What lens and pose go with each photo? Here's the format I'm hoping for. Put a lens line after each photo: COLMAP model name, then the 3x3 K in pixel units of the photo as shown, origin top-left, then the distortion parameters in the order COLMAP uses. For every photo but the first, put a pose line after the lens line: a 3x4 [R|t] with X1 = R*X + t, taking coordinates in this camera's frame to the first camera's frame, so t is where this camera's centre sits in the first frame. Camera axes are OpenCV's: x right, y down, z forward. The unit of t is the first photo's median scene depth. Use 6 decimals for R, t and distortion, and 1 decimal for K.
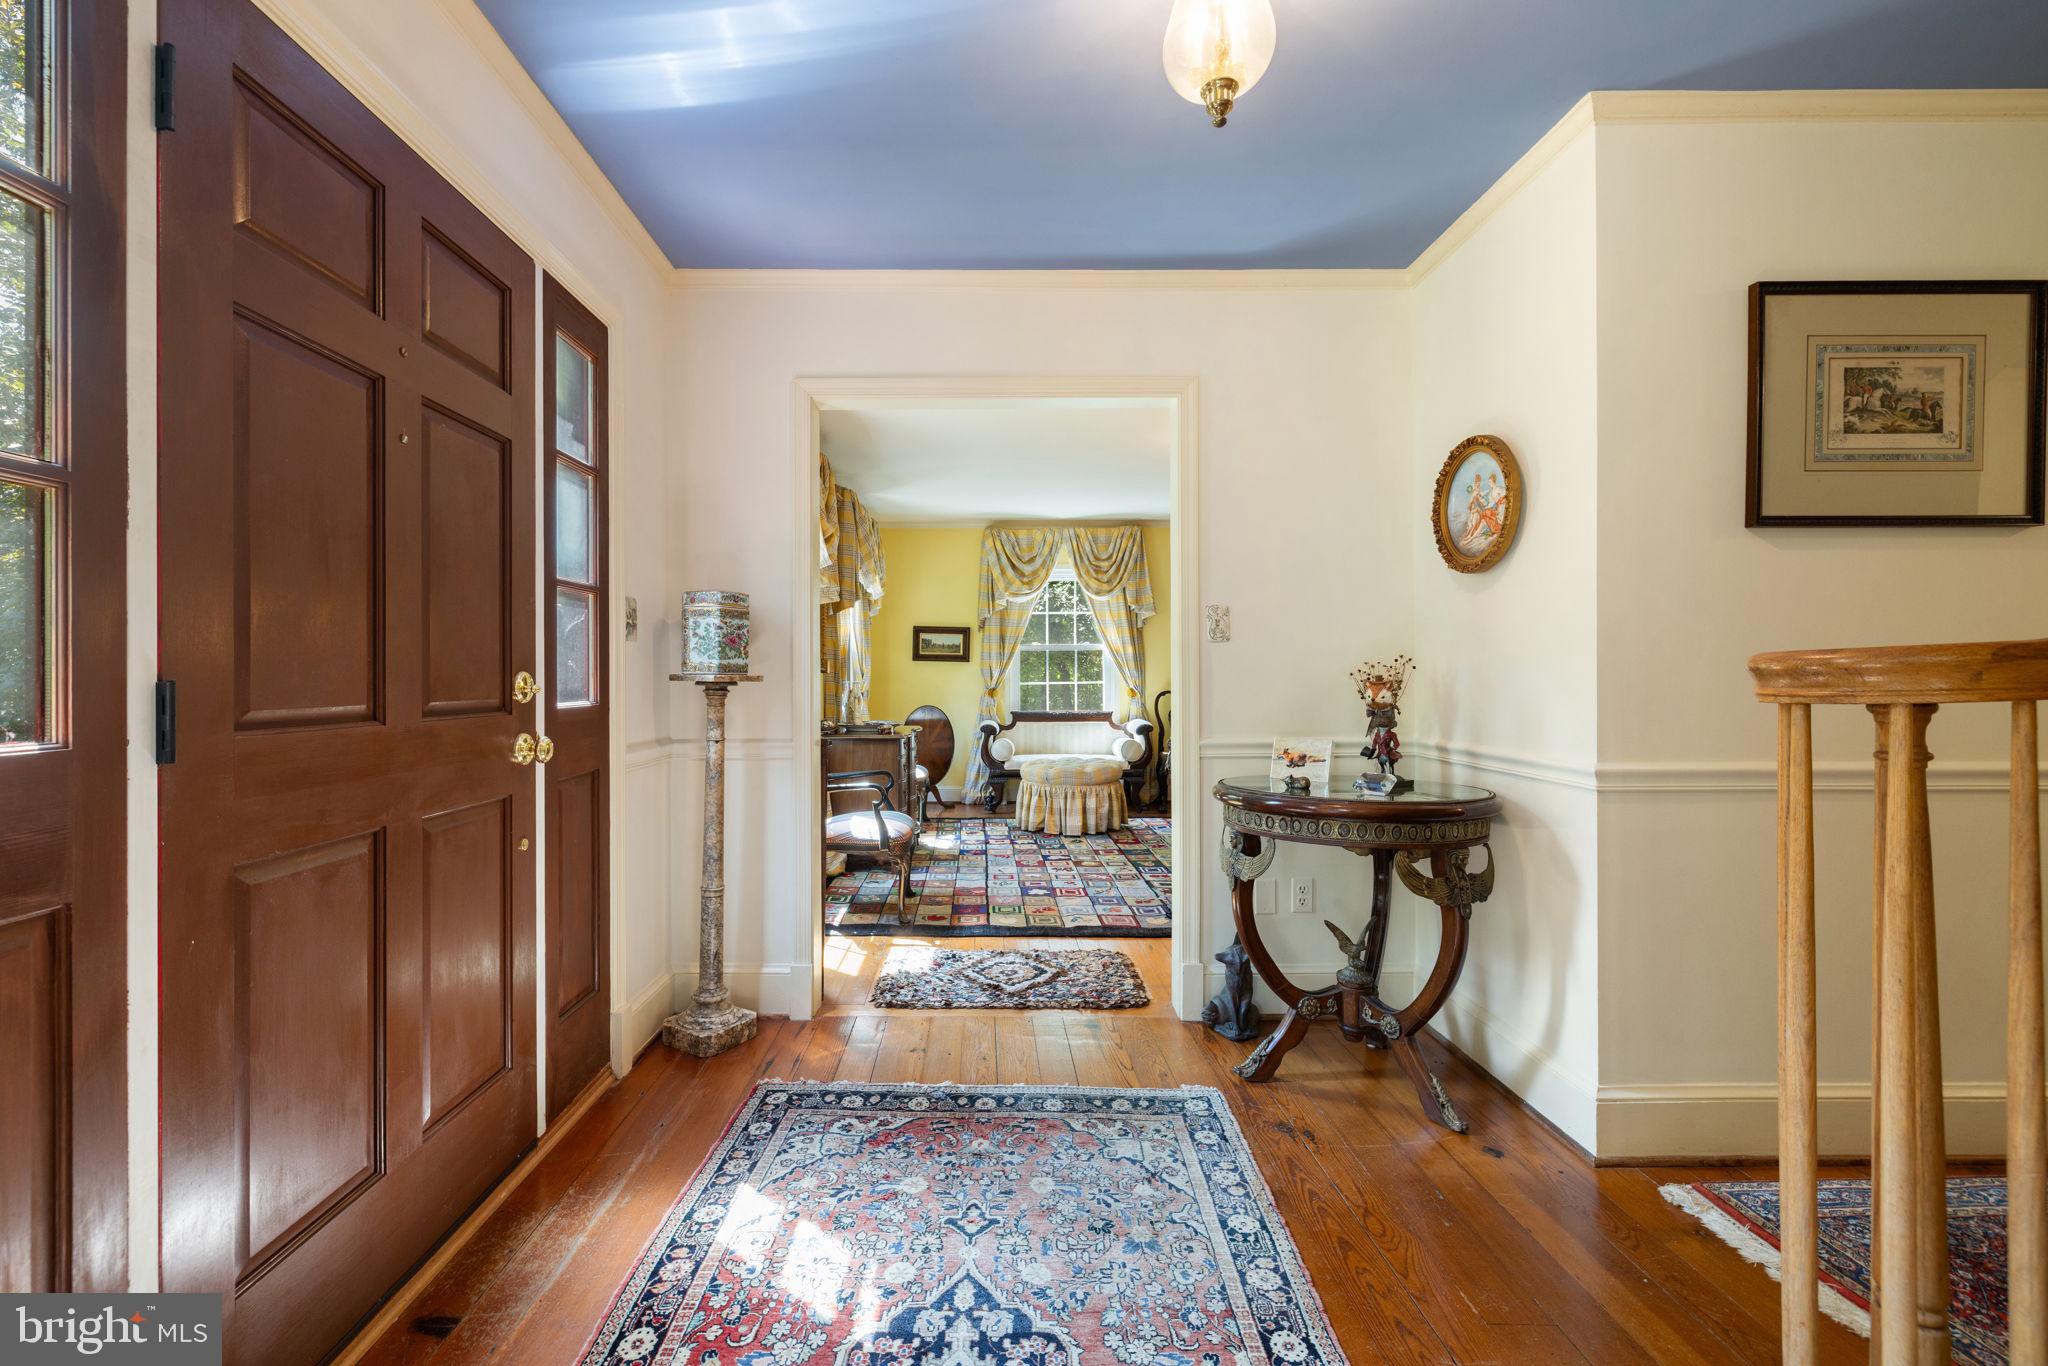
lens RADIAL K [[867.9, 0, 1026.0], [0, 867.9, 685.2], [0, 0, 1]] dist [-0.002063, 0.001596]
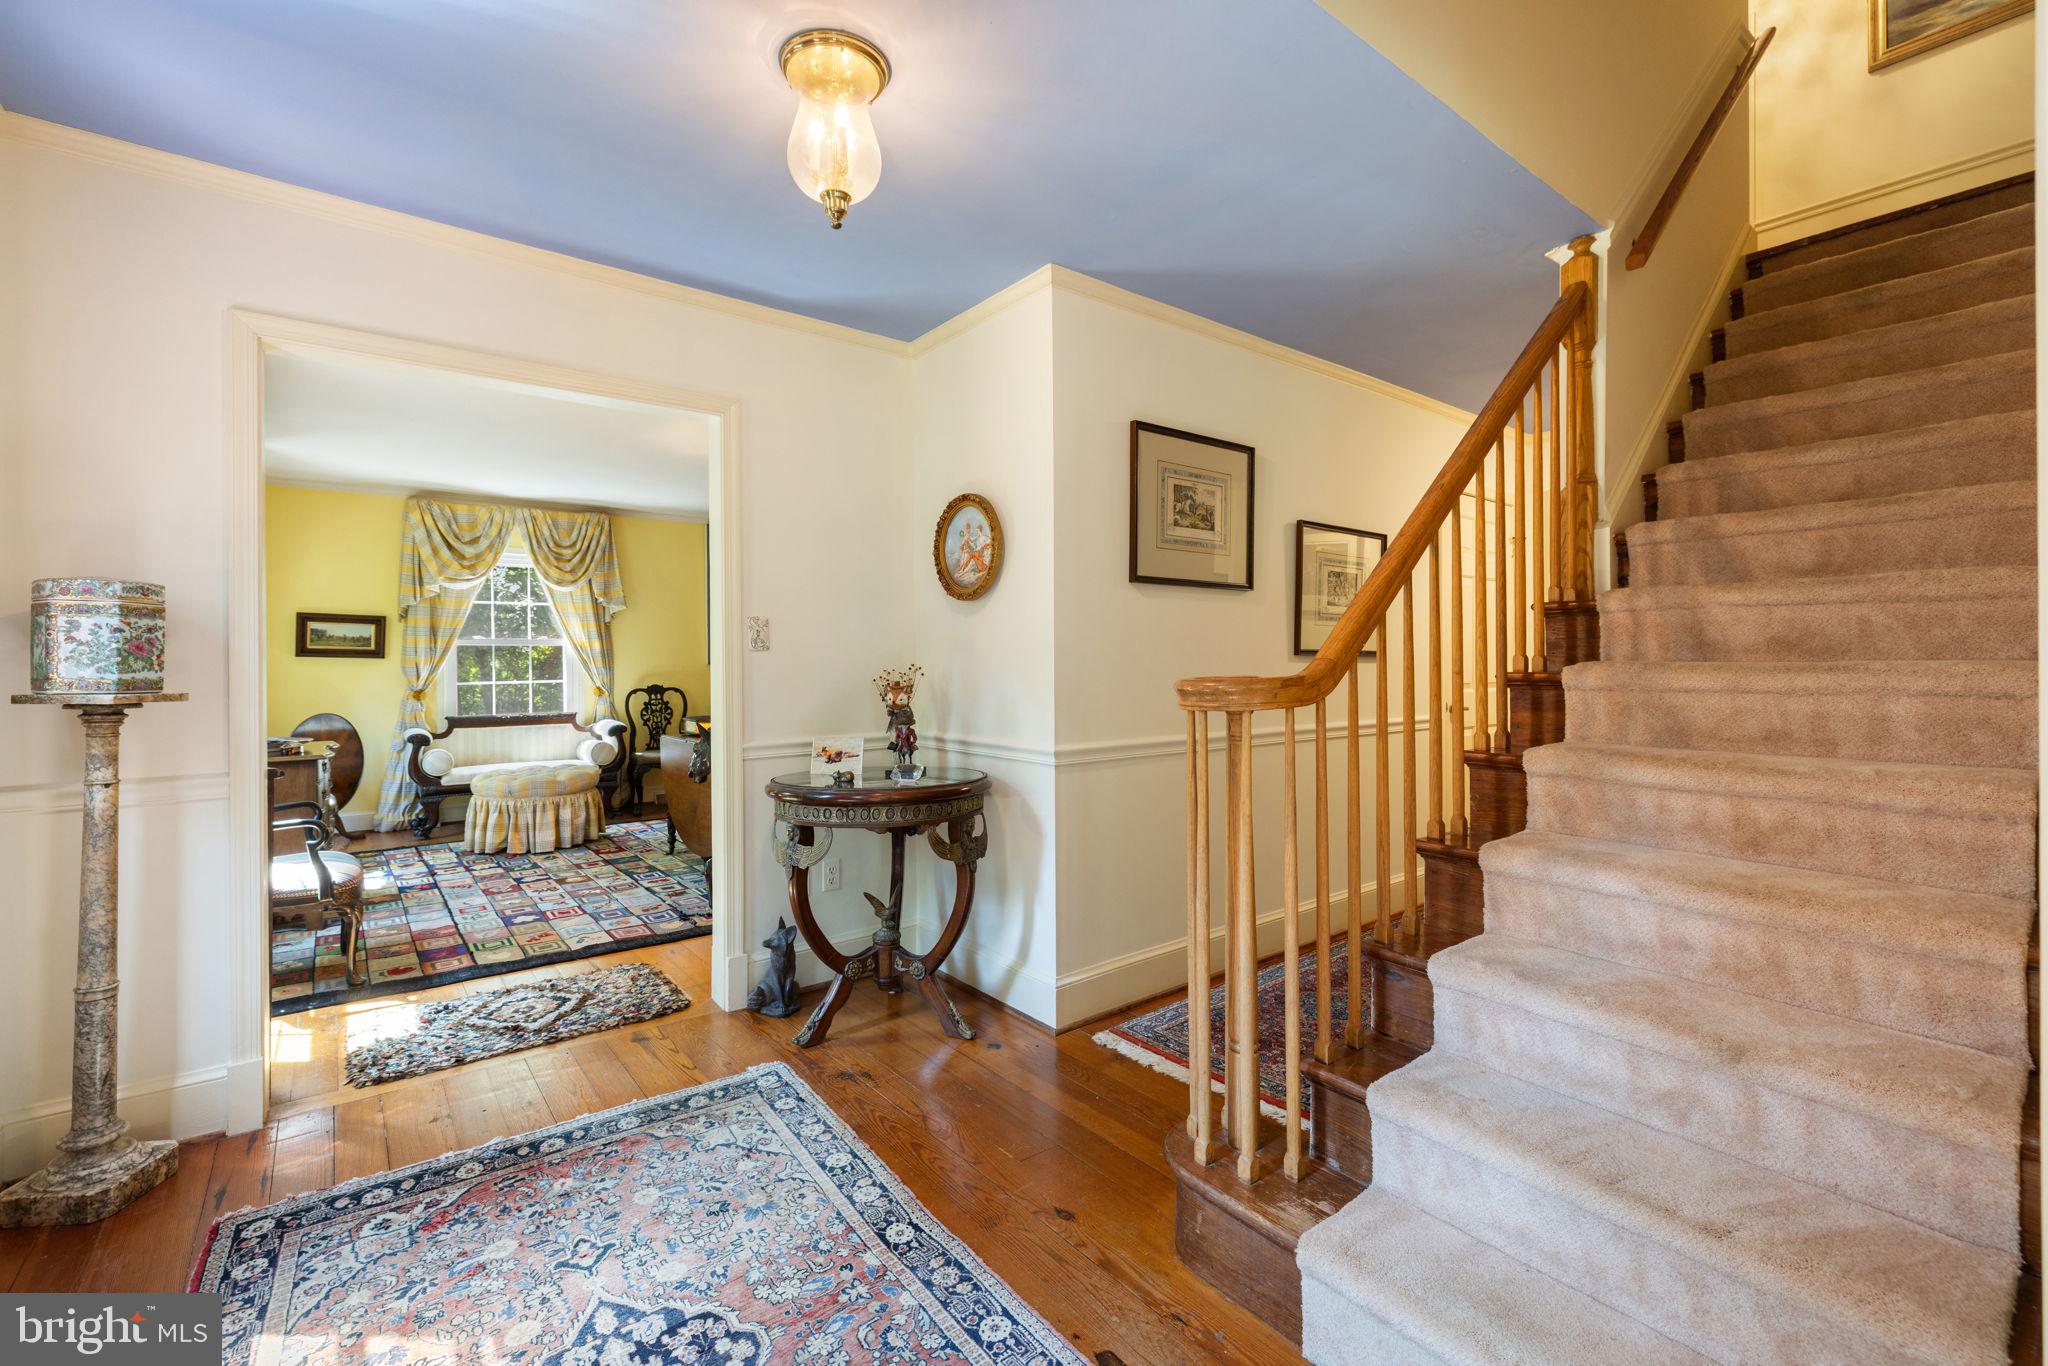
lens RADIAL K [[900.0, 0, 1024.9], [0, 900.0, 664.9], [0, 0, 1]] dist [0.000922, -0.000407]
pose [[0.777250, -0.004147, 0.629178, -0.250926], [0.004181, 0.999990, 0.001426, -0.036958], [-0.629177, 0.001522, 0.777260, -0.080667]]
